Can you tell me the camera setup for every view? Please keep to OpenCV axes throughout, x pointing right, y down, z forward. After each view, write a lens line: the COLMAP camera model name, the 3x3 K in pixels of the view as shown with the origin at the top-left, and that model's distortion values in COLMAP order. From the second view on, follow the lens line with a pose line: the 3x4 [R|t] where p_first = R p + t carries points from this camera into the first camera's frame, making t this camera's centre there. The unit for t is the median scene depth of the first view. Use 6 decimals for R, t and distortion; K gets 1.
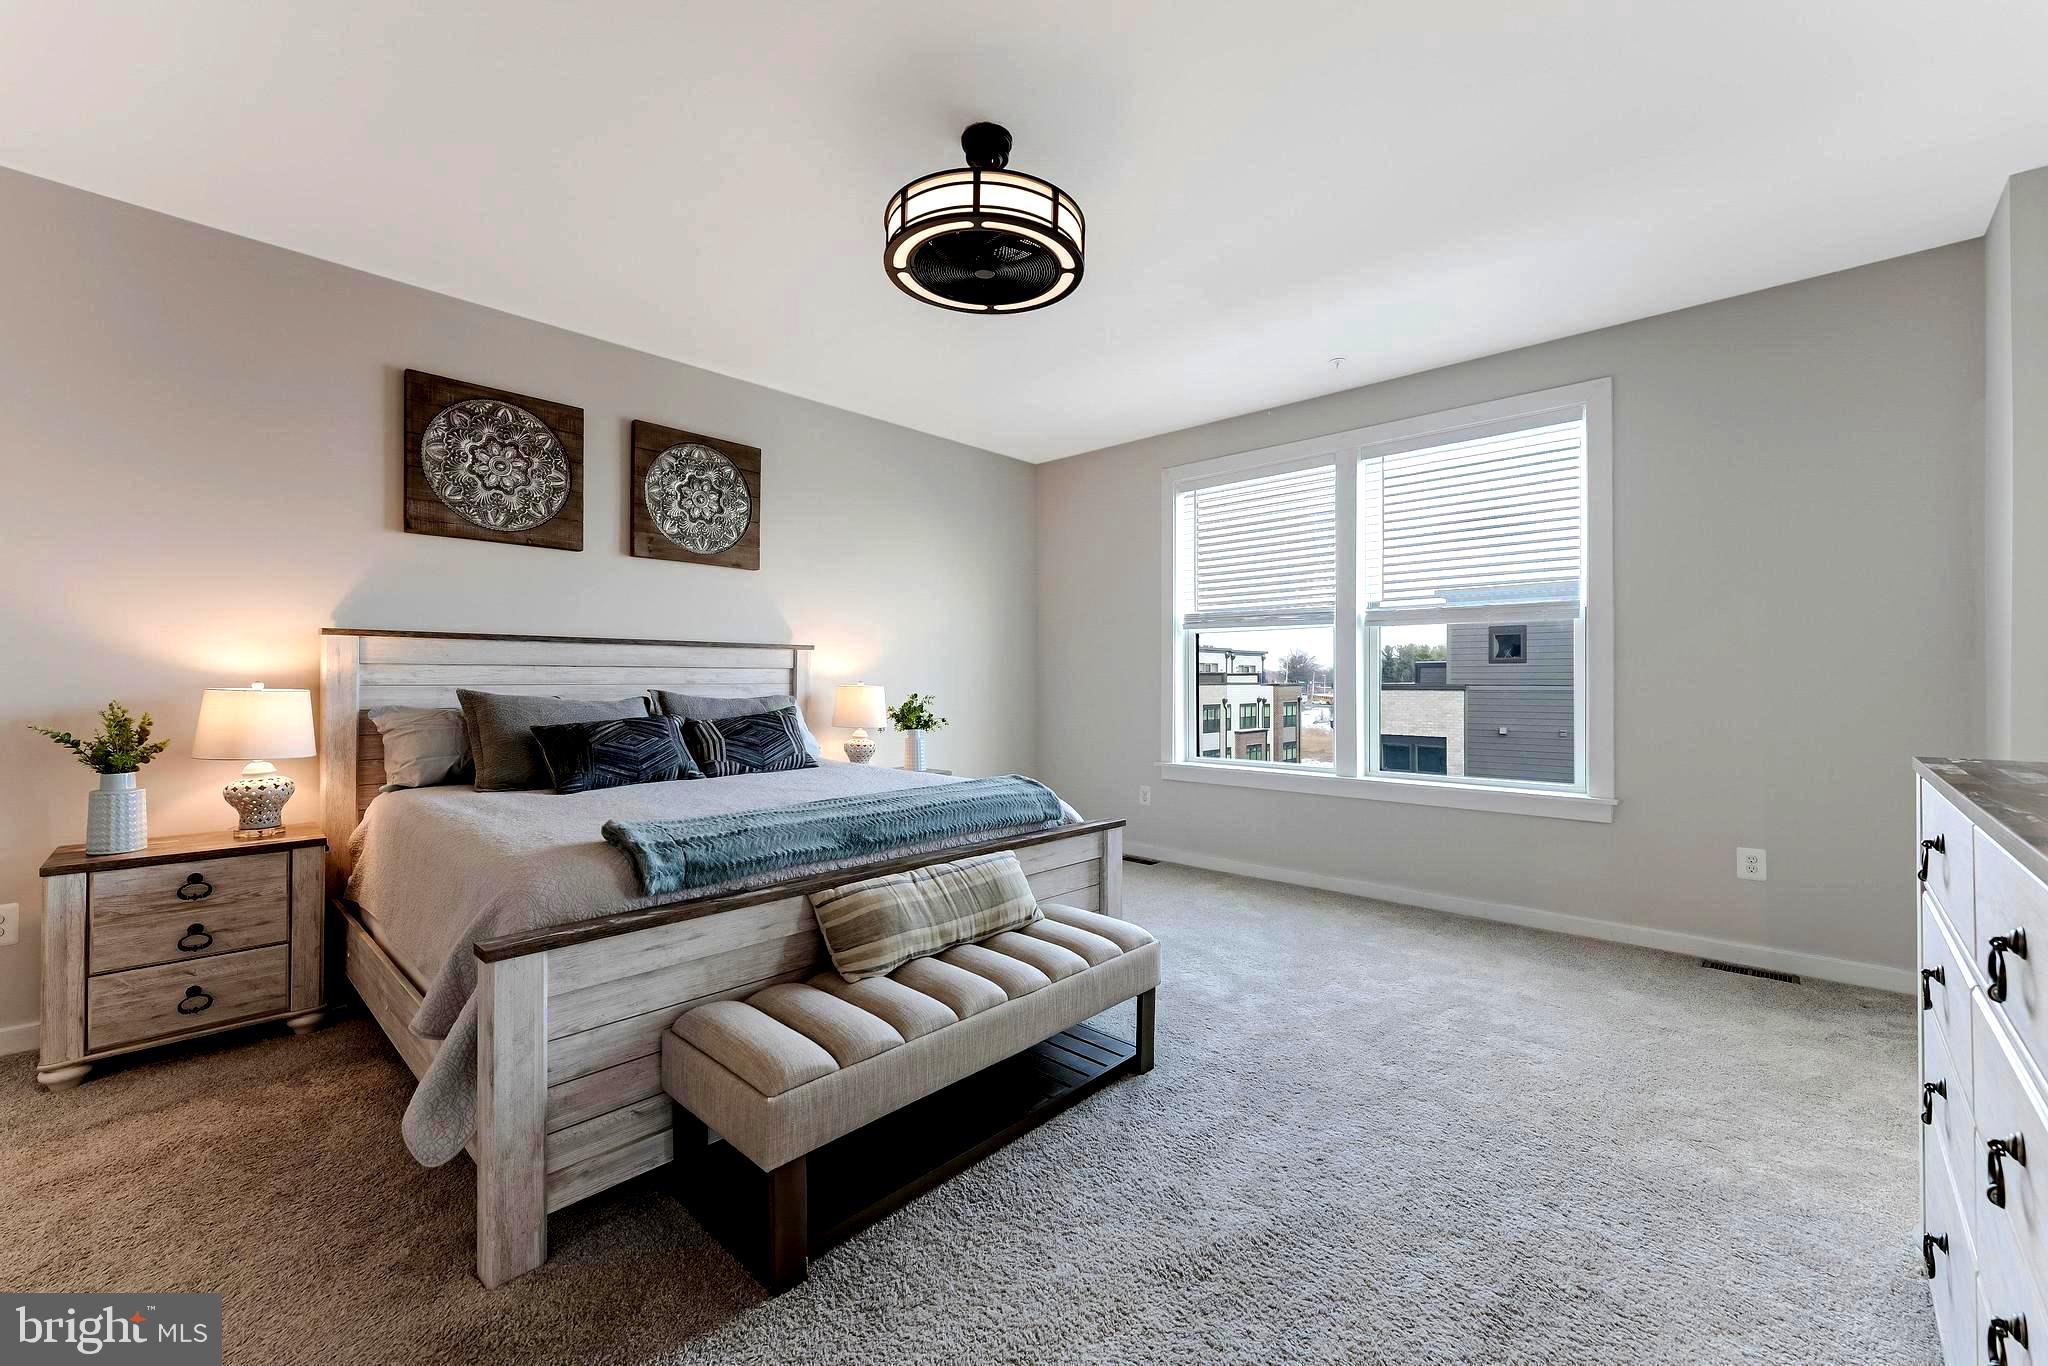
lens RADIAL K [[834.2, 0, 1027.4], [0, 834.2, 686.1], [0, 0, 1]] dist [-0.001231, -0.000360]
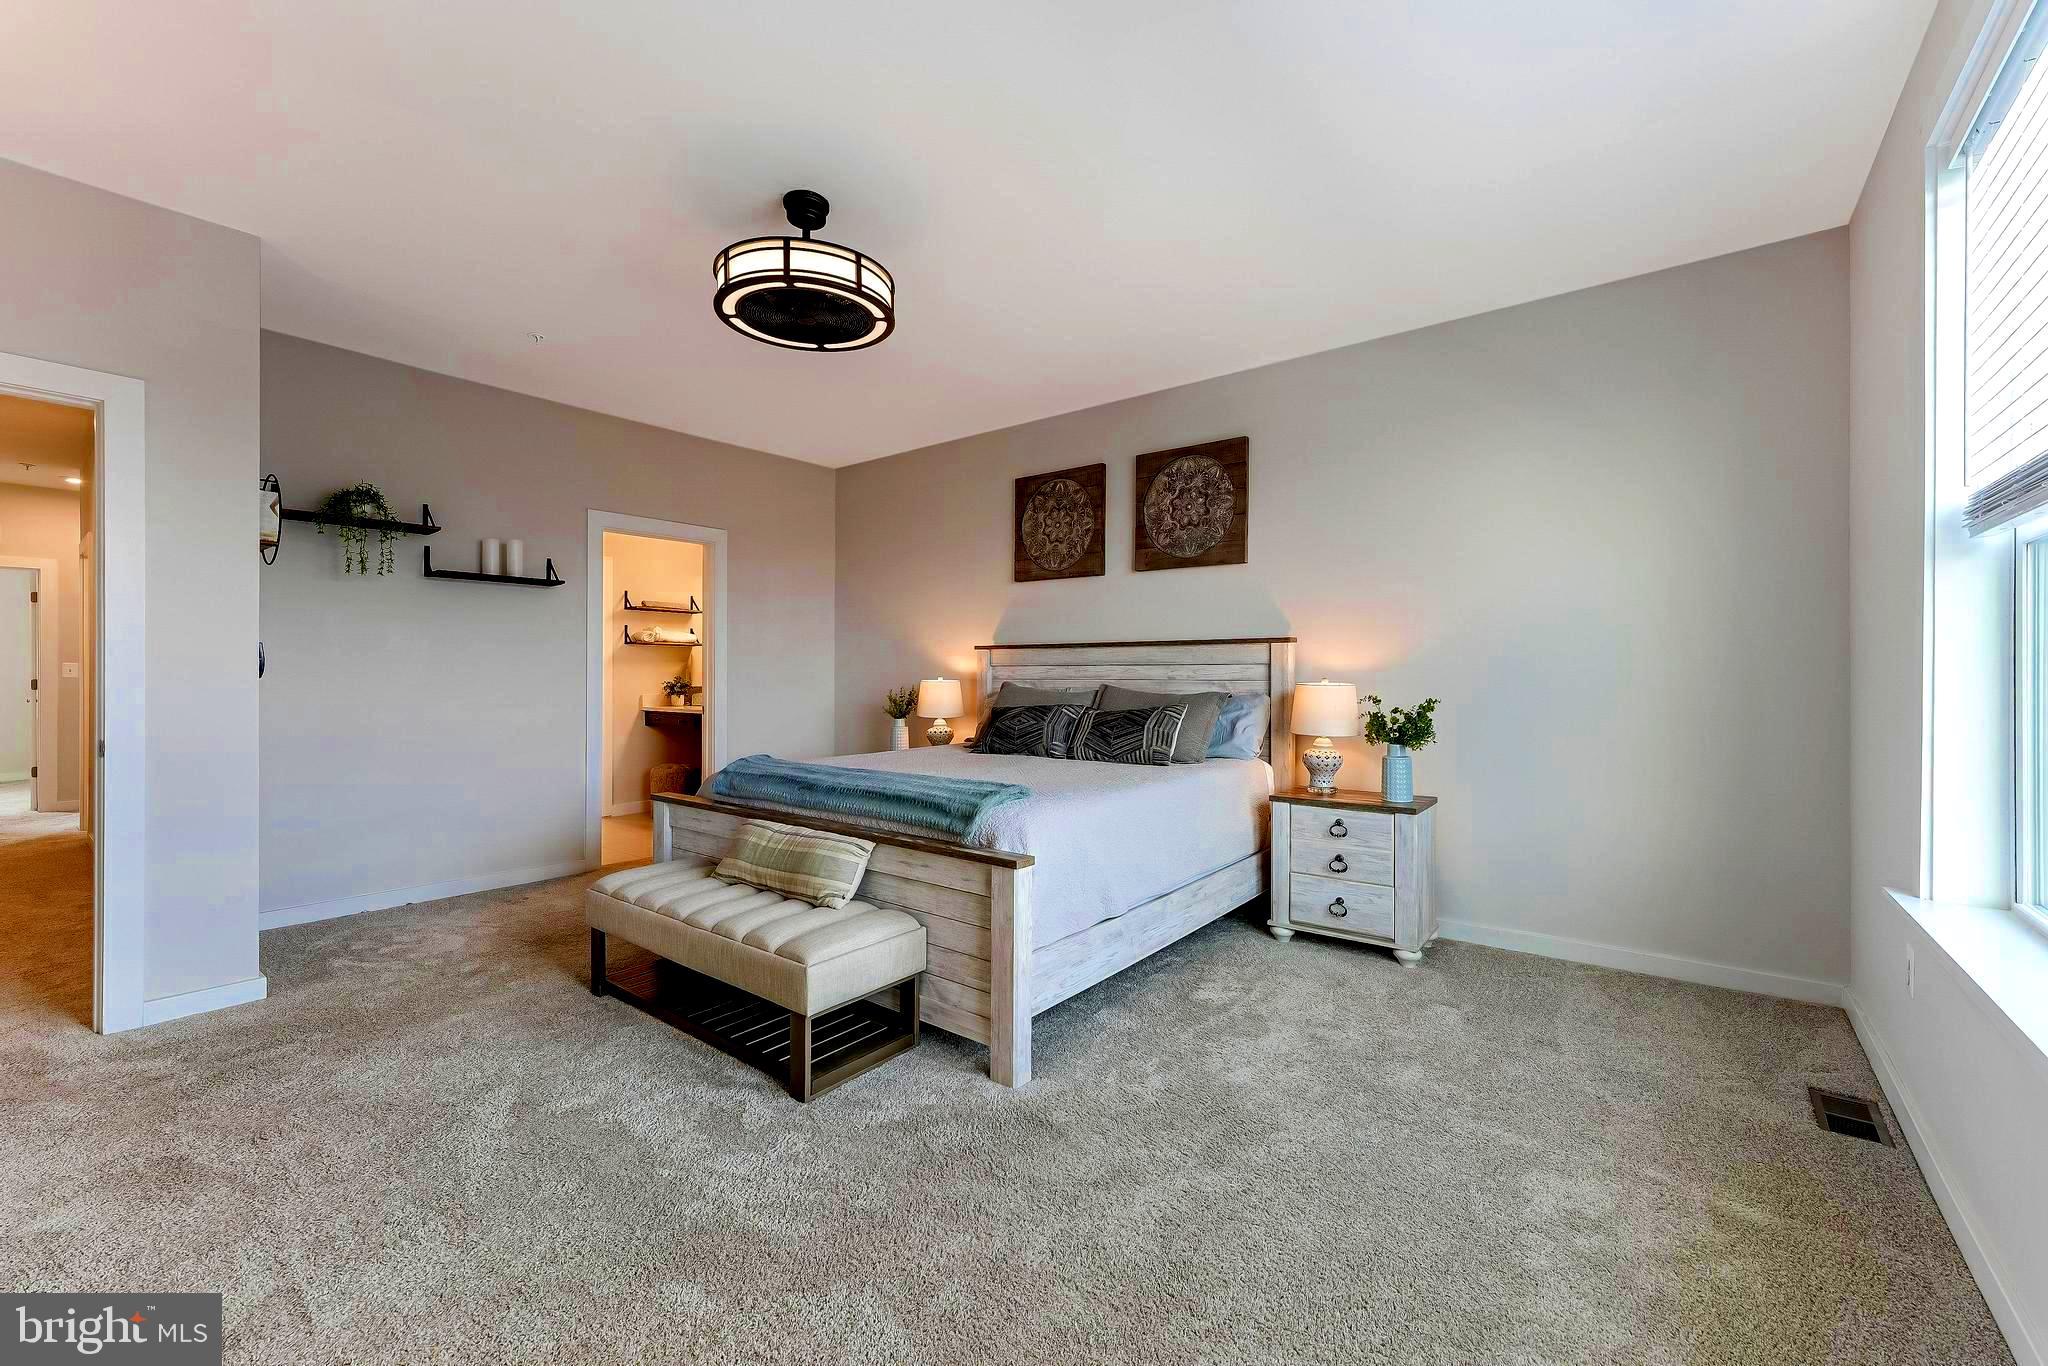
lens RADIAL K [[830.5, 0, 1029.4], [0, 830.5, 680.4], [0, 0, 1]] dist [0.000064, 0.000193]
pose [[0.091431, 0.000610, -0.995811, 0.687755], [-0.005572, 0.999984, 0.000101, -0.000466], [0.995796, 0.005539, 0.091433, 0.743731]]
